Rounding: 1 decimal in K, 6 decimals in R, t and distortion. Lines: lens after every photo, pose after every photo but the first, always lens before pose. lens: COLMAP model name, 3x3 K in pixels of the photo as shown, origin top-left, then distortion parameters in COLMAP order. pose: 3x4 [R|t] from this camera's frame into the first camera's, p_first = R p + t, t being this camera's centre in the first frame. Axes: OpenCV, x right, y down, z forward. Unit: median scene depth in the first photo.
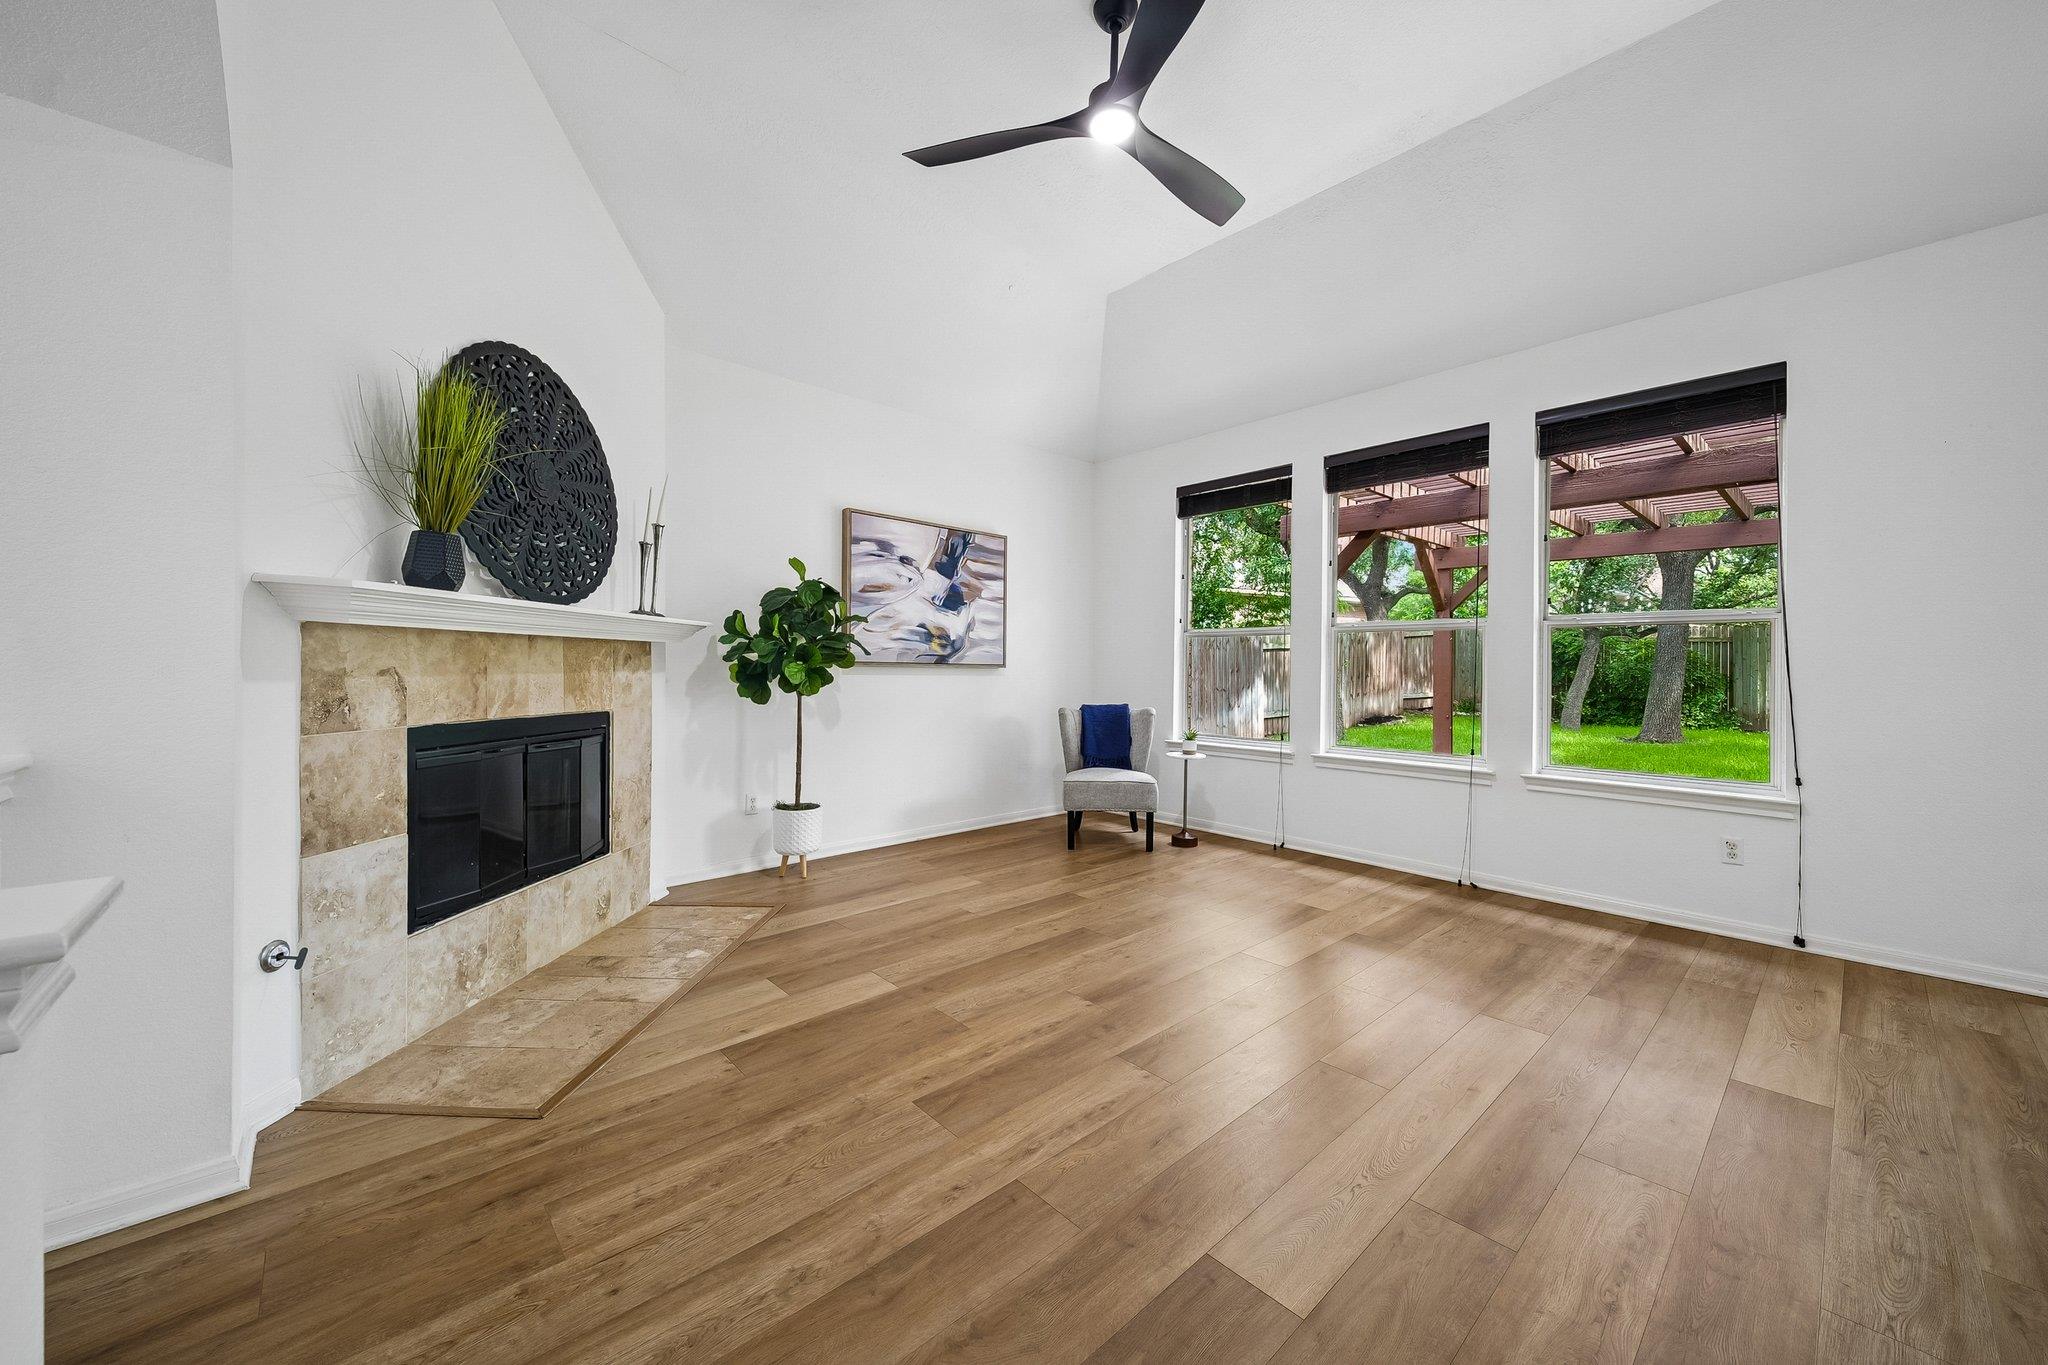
lens RADIAL K [[748.4, 0, 1028.8], [0, 748.4, 670.7], [0, 0, 1]] dist [0.013218, -0.005143]
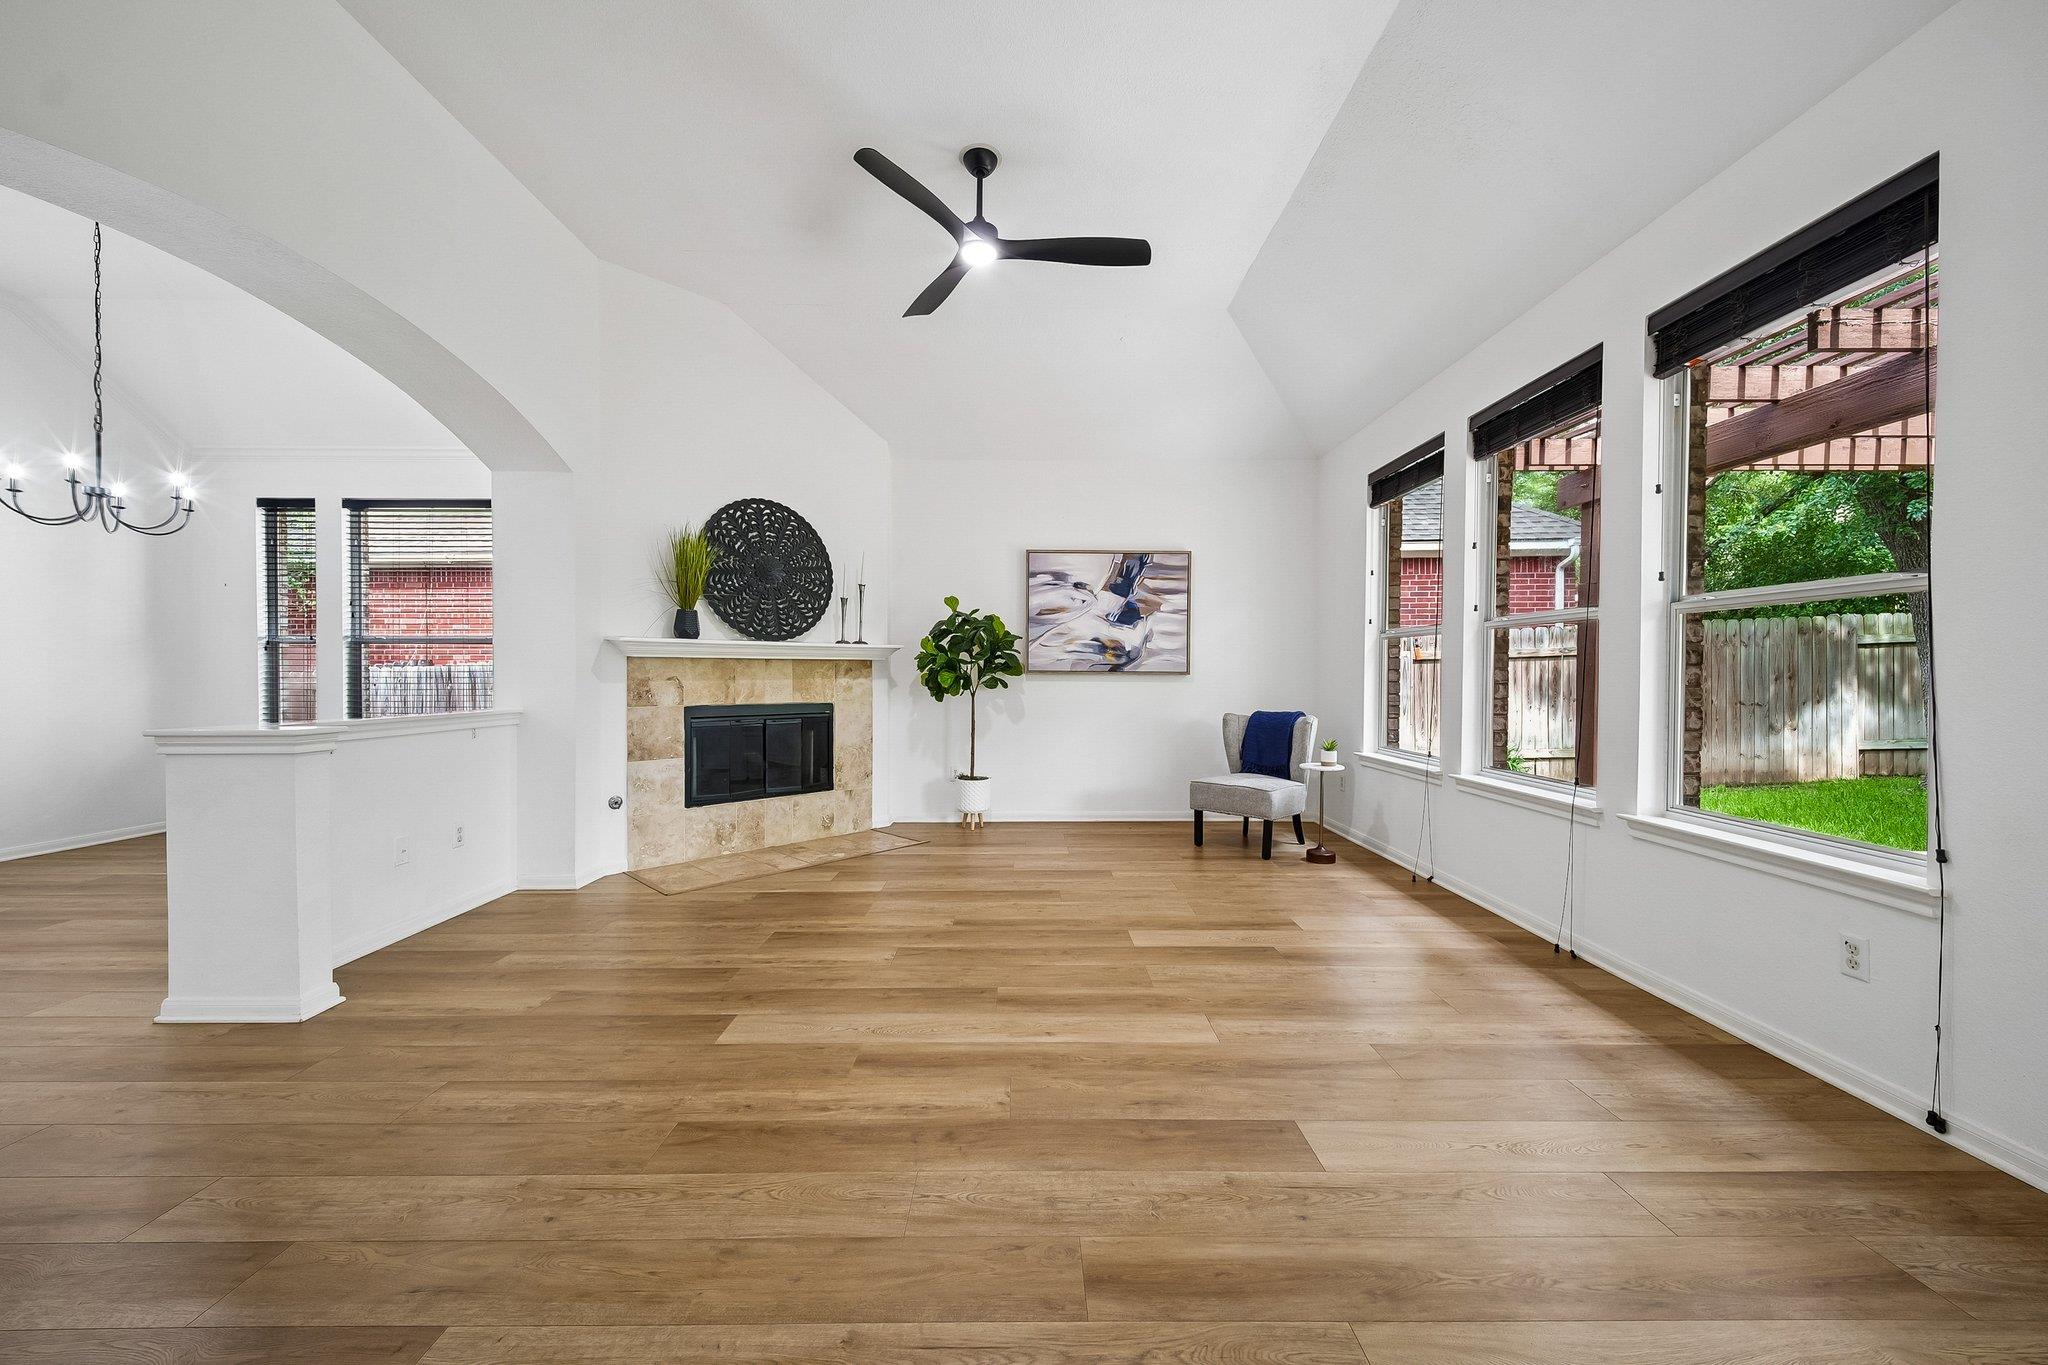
lens RADIAL K [[748.4, 0, 1031.3], [0, 748.4, 688.9], [0, 0, 1]] dist [0.013218, -0.005143]
pose [[0.749781, 0.006140, -0.661658, 0.663684], [0.002615, 0.999922, 0.012242, 0.003539], [0.661681, -0.010909, 0.749706, 0.058025]]
